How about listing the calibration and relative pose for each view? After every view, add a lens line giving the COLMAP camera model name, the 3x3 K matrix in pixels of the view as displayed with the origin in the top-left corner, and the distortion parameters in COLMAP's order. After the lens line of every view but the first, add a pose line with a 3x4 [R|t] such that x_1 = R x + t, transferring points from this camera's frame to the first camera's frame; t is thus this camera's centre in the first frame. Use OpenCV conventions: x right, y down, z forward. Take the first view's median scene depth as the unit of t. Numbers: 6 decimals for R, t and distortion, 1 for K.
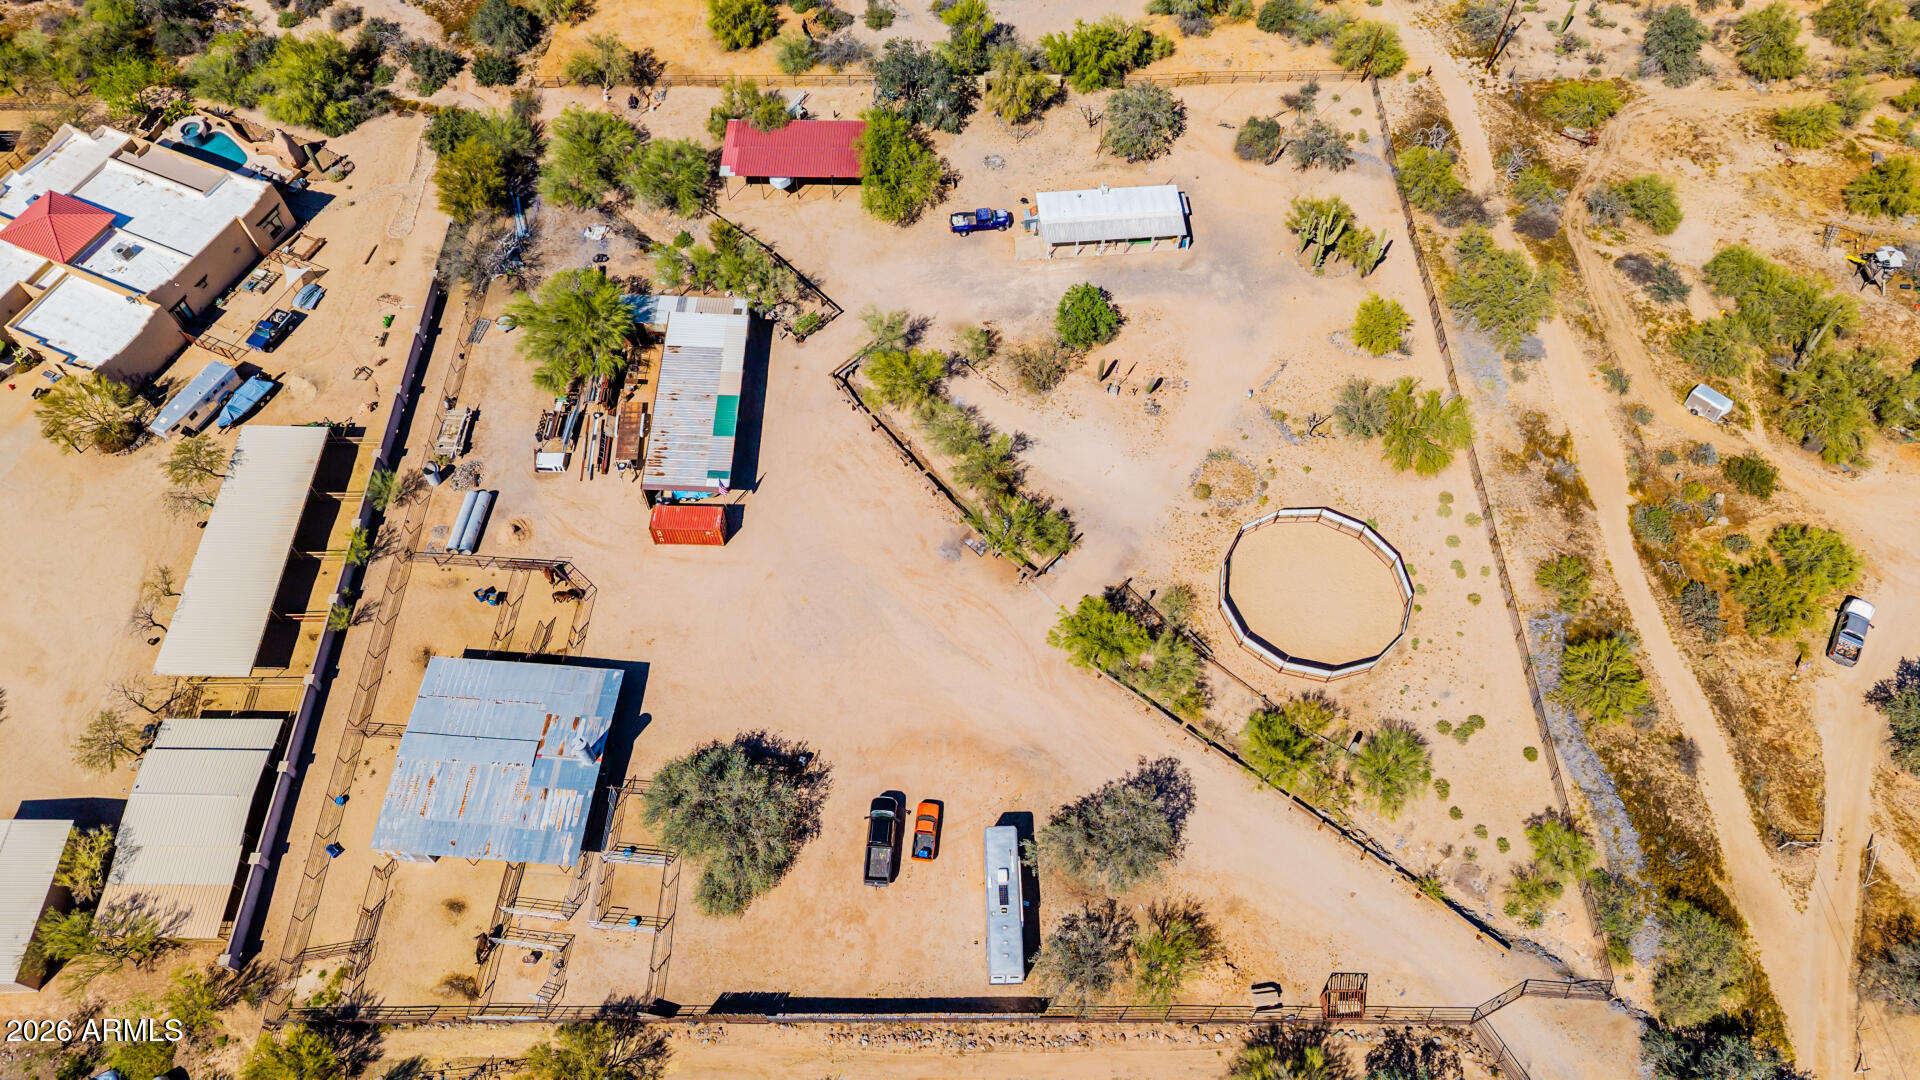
lens RADIAL K [[1282.4, 0, 951.1], [0, 1282.4, 539.6], [0, 0, 1]] dist [0.039264, -0.042224]
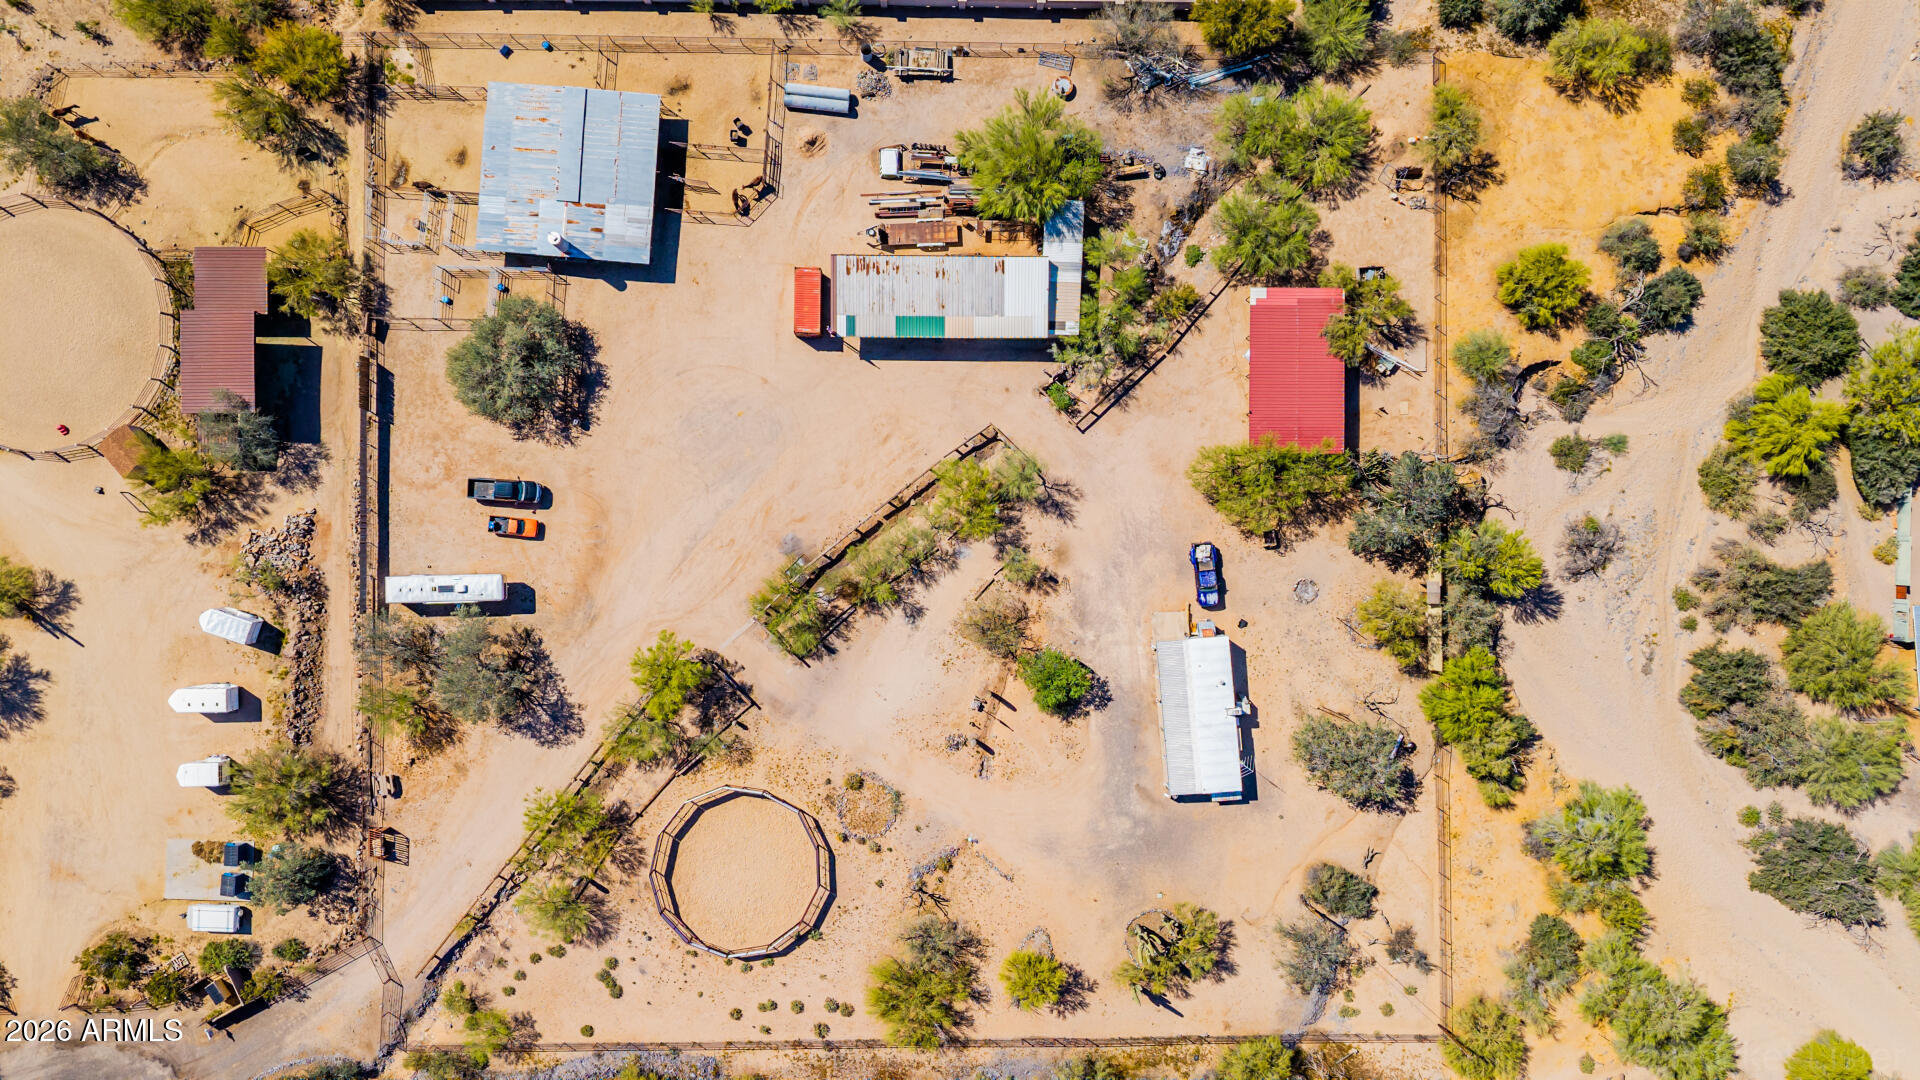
lens RADIAL K [[1282.4, 0, 951.1], [0, 1282.4, 539.6], [0, 0, 1]] dist [0.039264, -0.042224]
pose [[0.004905, 0.999988, 0.000012, -0.004445], [-0.856745, 0.004196, 0.515724, -0.671727], [0.515718, -0.002540, 0.856755, 0.135736]]
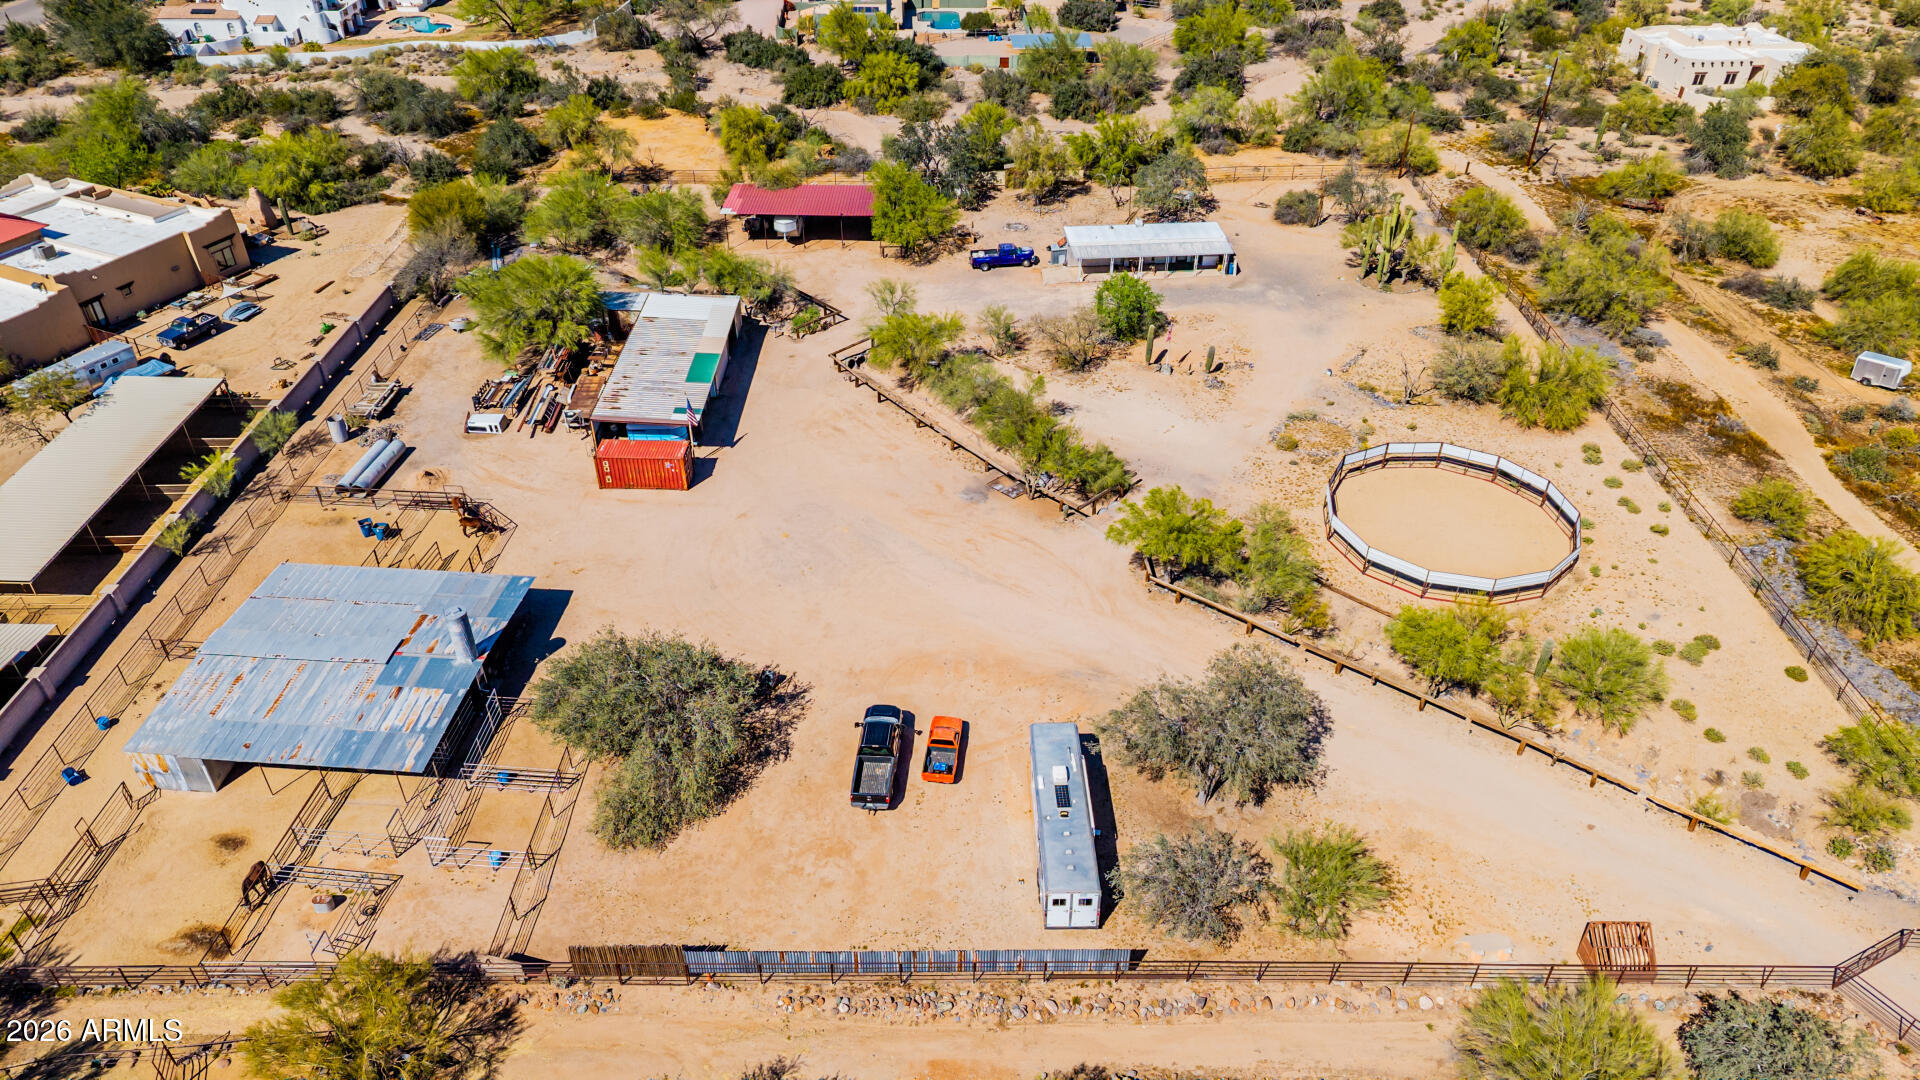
lens RADIAL K [[1285.3, 0, 952.6], [0, 1285.3, 536.1], [0, 0, 1]] dist [0.028826, -0.023511]
pose [[0.999990, 0.002856, -0.003344, -0.011368], [-0.003927, 0.922226, -0.386631, 0.337859], [0.001980, 0.386640, 0.922228, 0.283453]]
